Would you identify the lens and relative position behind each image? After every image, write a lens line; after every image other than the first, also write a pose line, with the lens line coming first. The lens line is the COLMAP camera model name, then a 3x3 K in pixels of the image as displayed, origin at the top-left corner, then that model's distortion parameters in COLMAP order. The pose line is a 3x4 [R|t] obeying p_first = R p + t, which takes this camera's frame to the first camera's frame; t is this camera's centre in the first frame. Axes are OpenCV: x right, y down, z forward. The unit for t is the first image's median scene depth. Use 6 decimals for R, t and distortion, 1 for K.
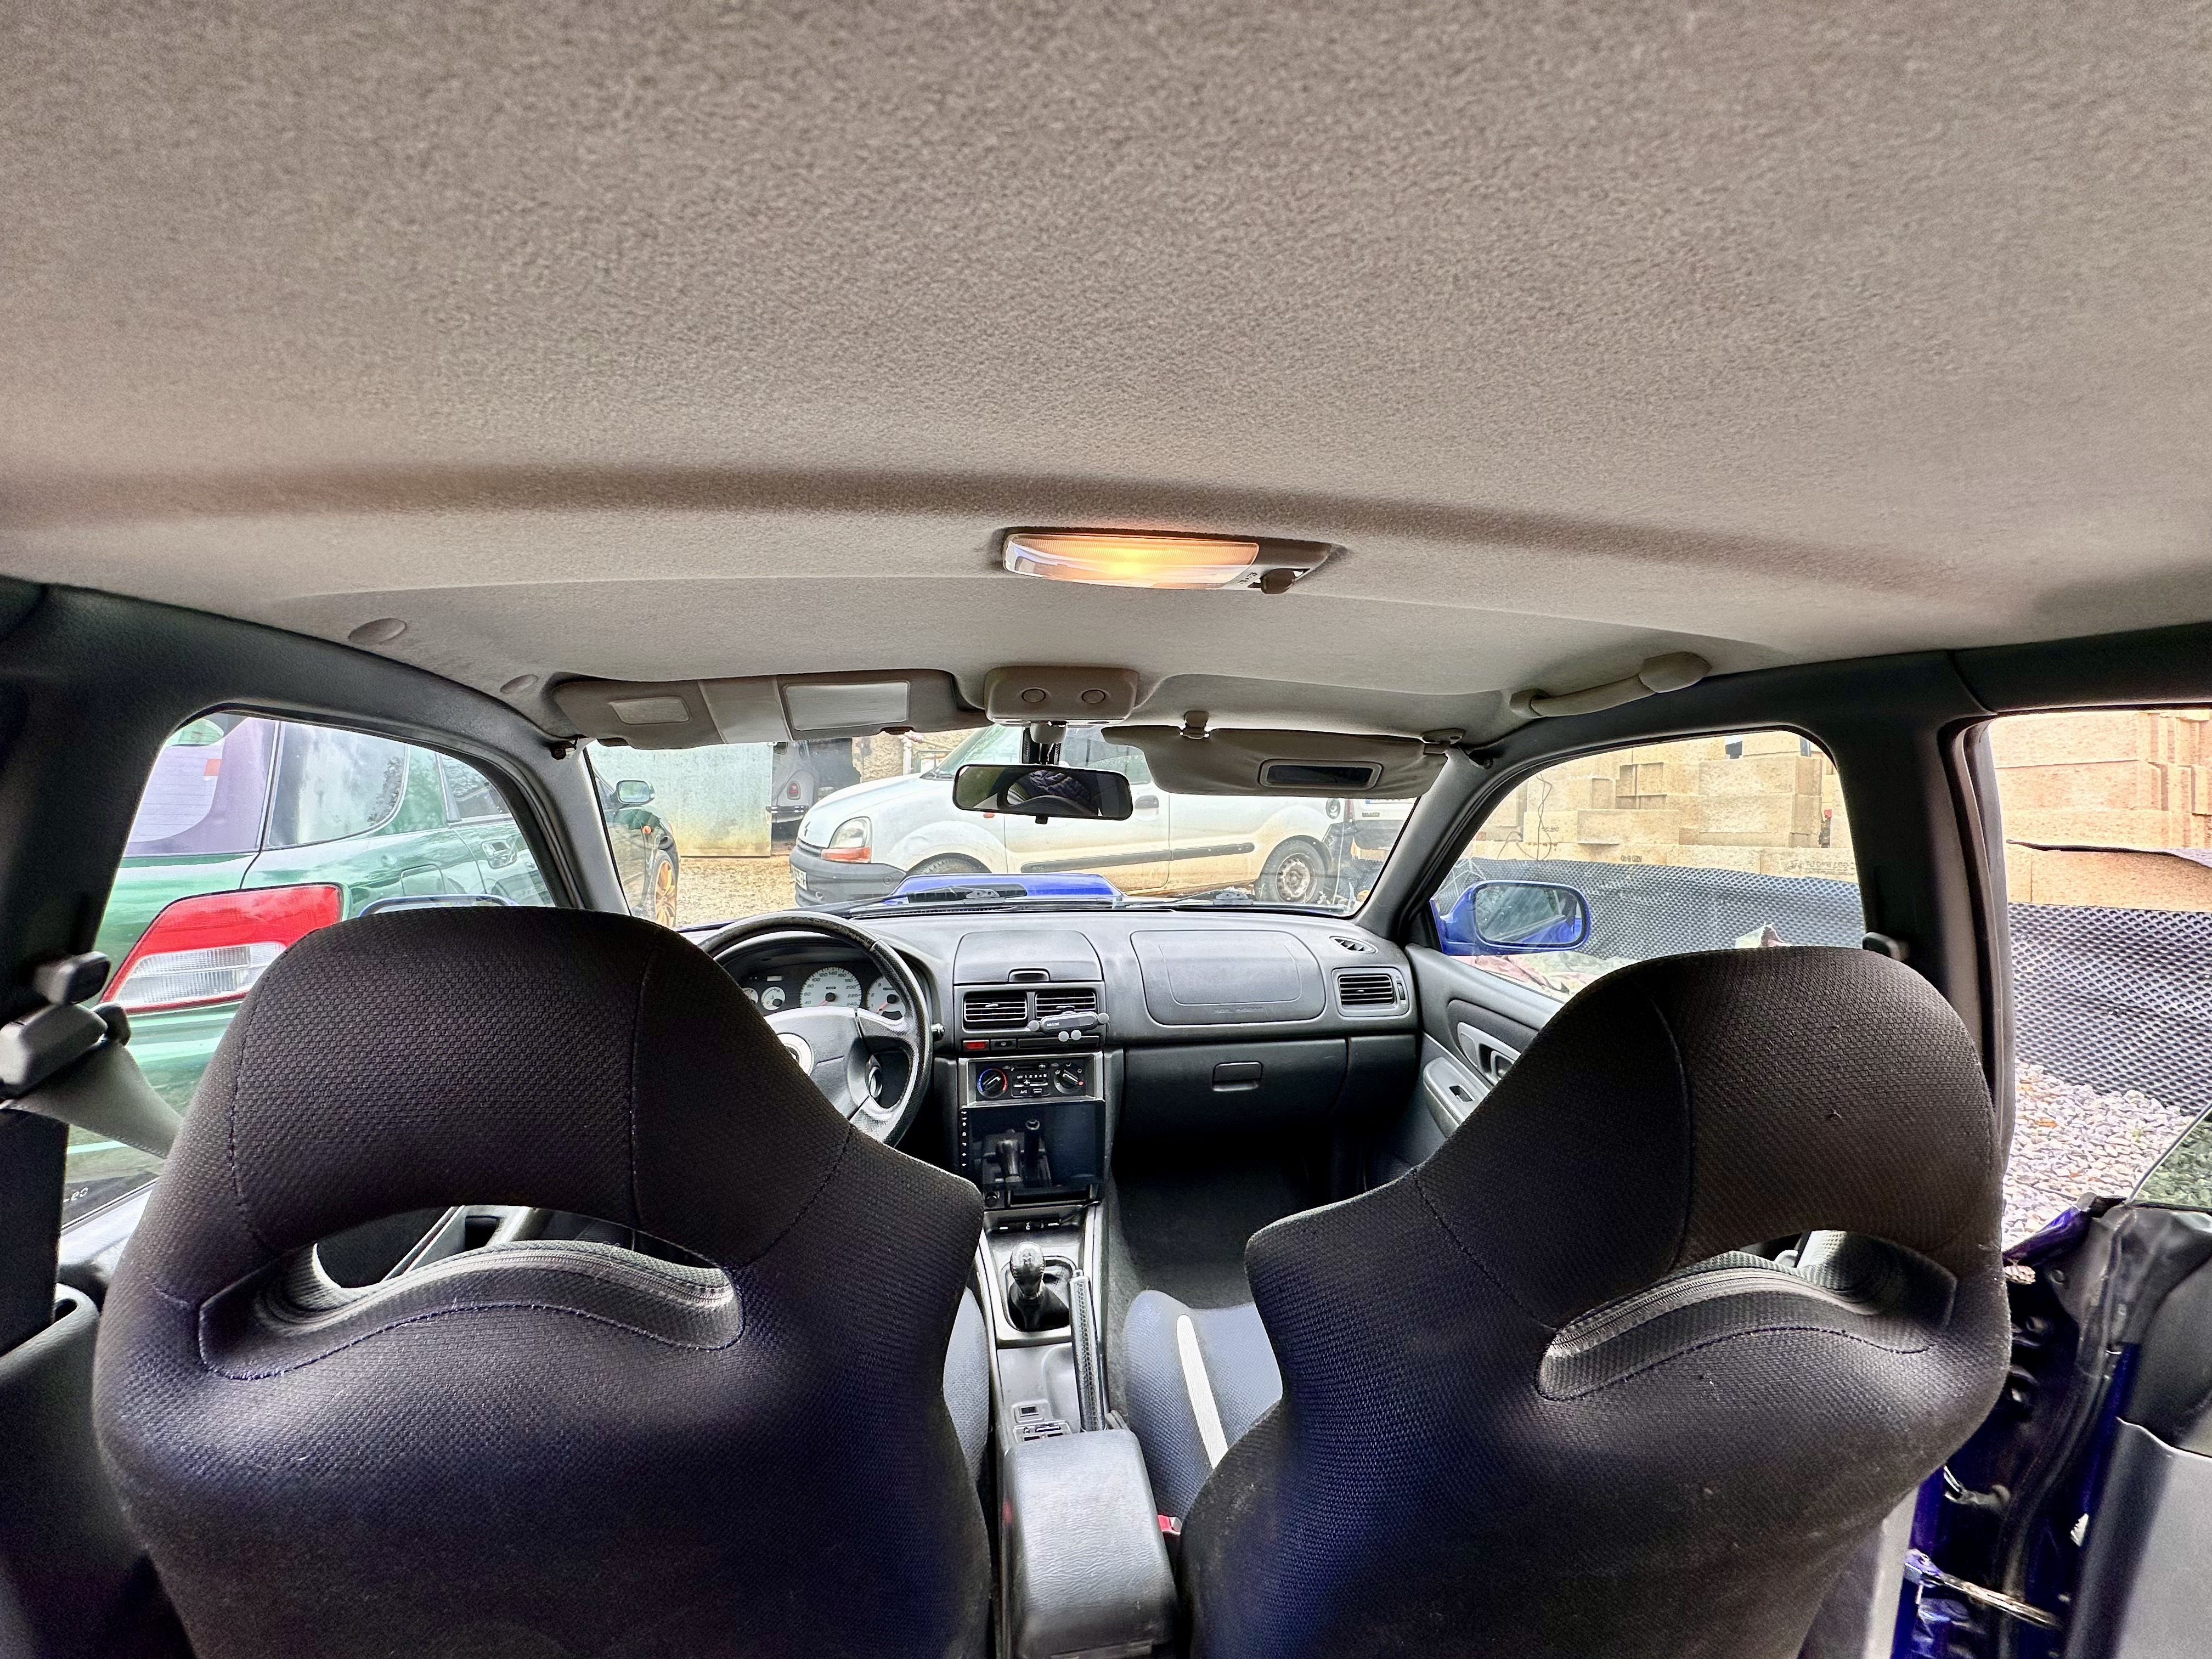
lens RADIAL K [[867.9, 0, 1106.0], [0, 867.9, 829.5], [0, 0, 1]] dist [0.000264, 0.000015]
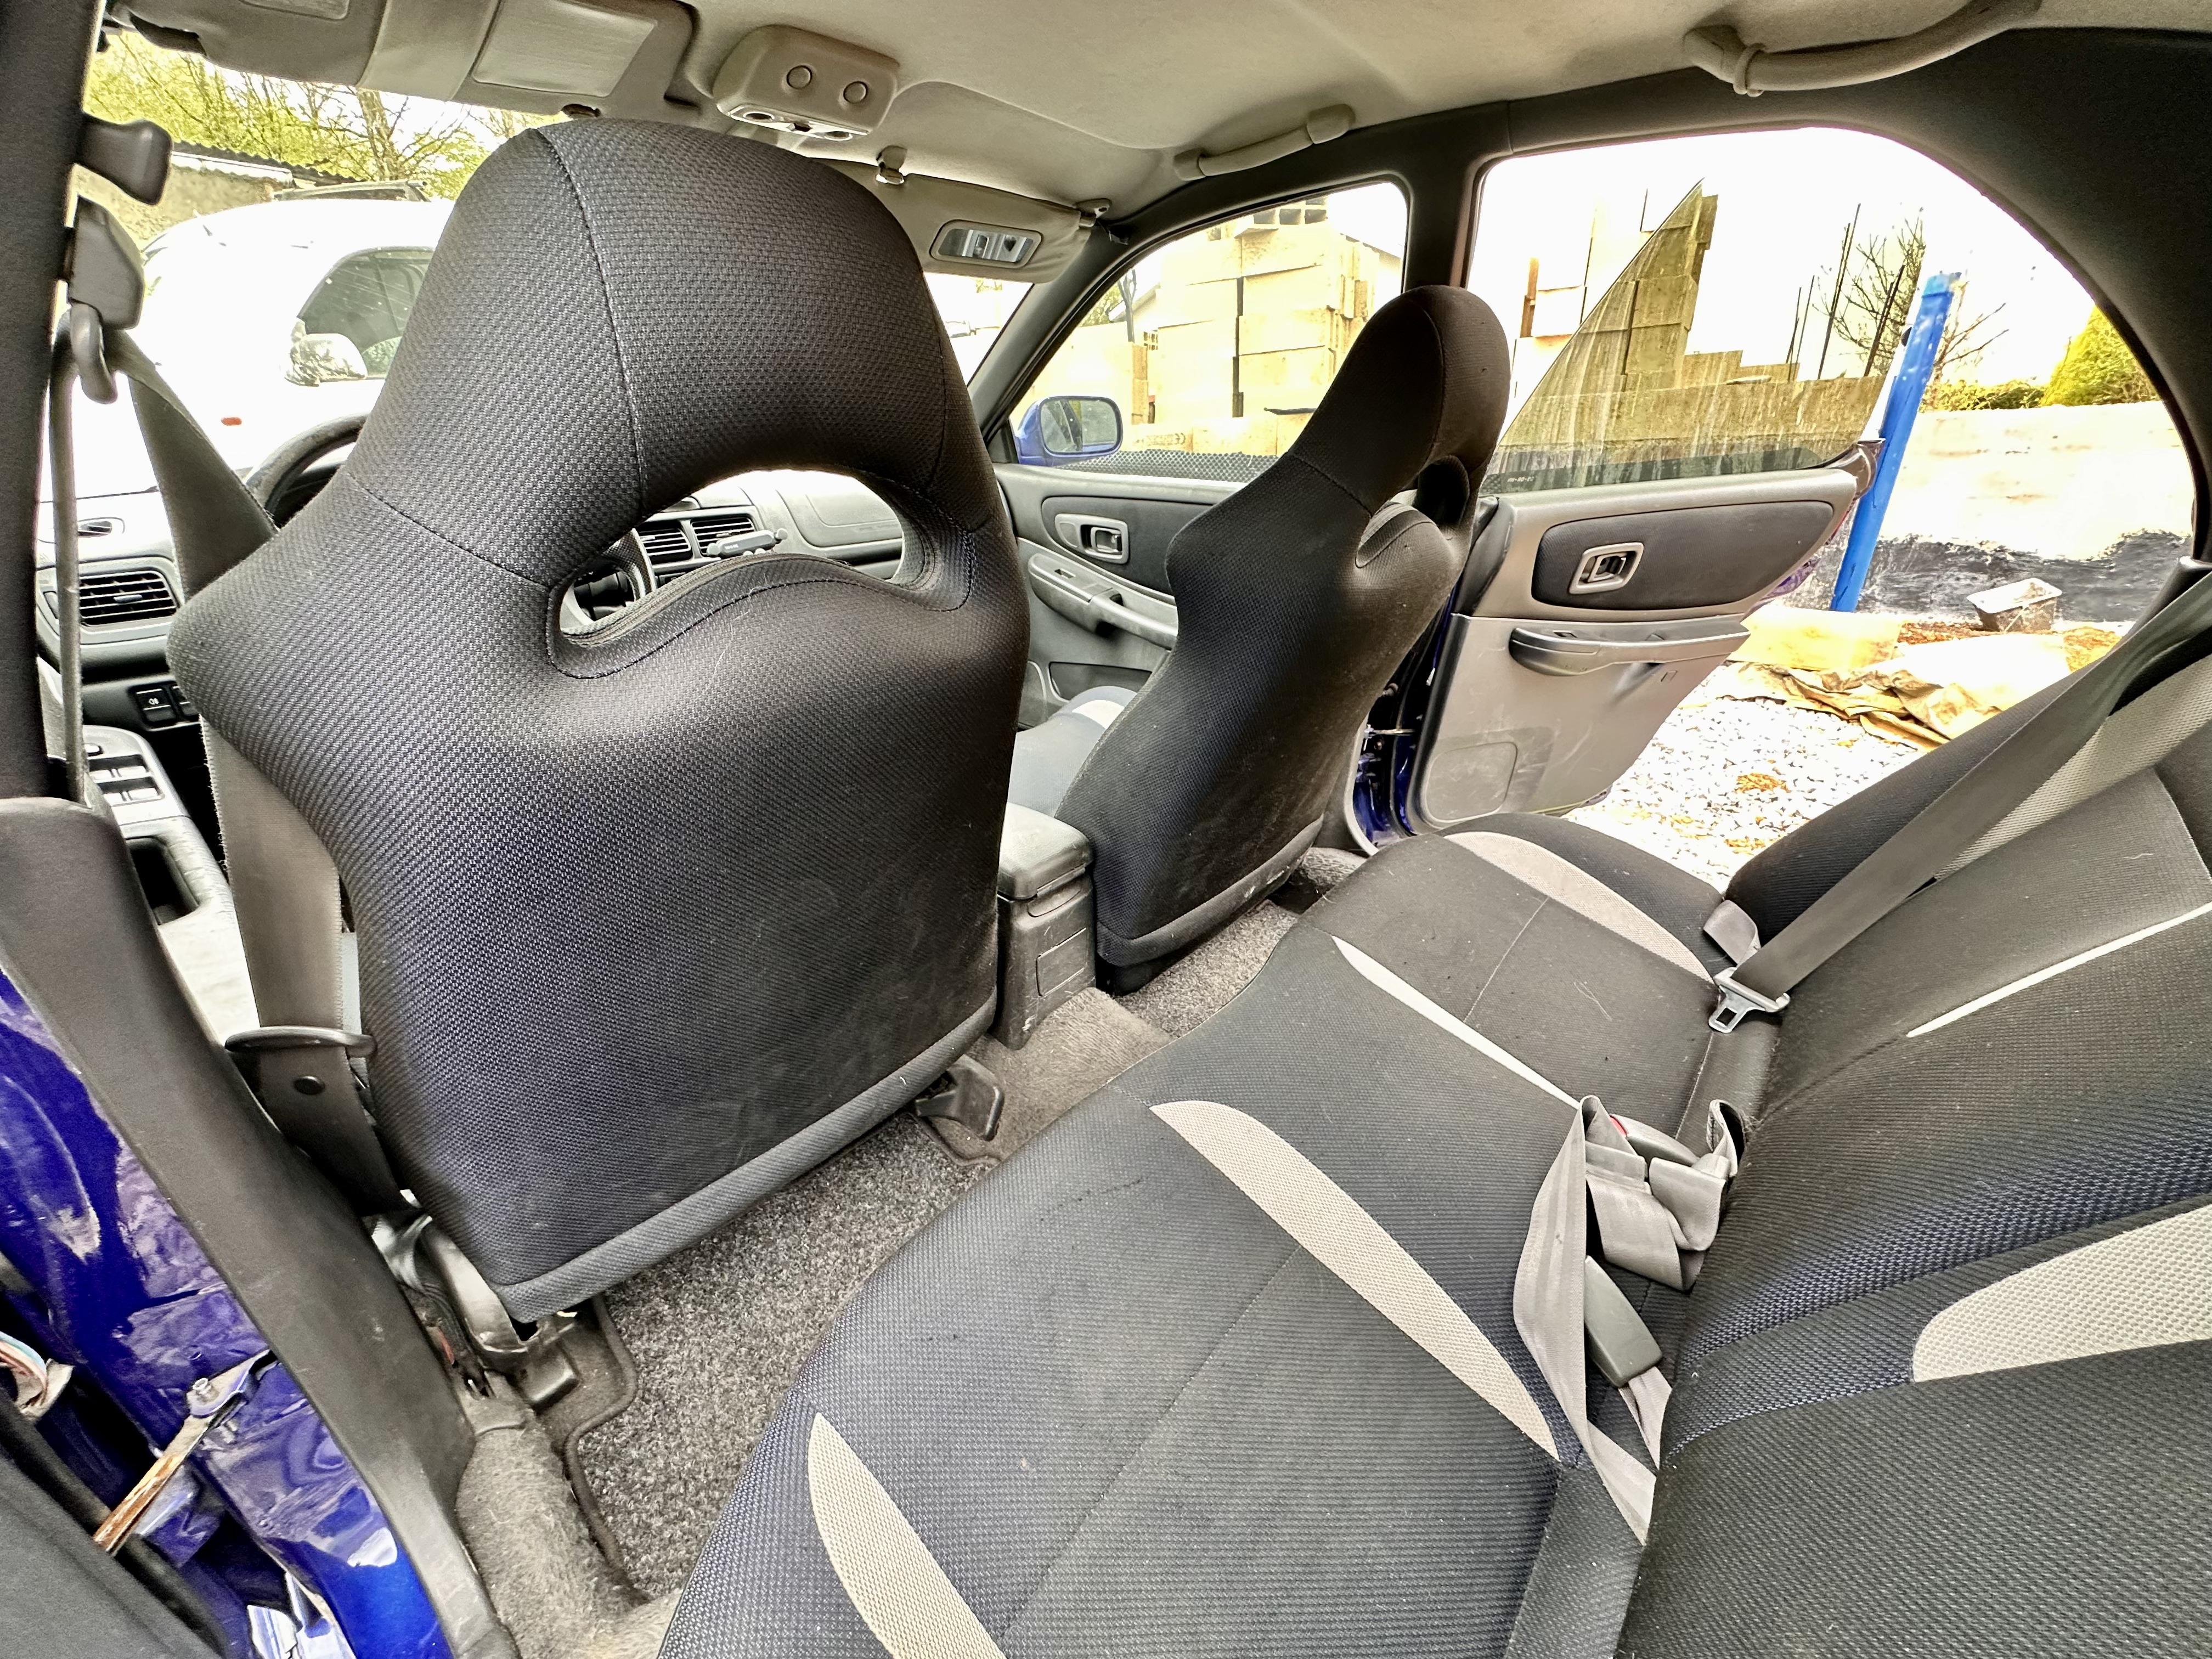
lens RADIAL K [[893.4, 0, 1106.0], [0, 893.4, 829.5], [0, 0, 1]] dist [0.000723, 0.000018]
pose [[0.765389, -0.293117, 0.572942, -0.583694], [0.050567, 0.914896, 0.400510, 0.196706], [-0.641579, -0.277574, 0.715073, -0.082518]]
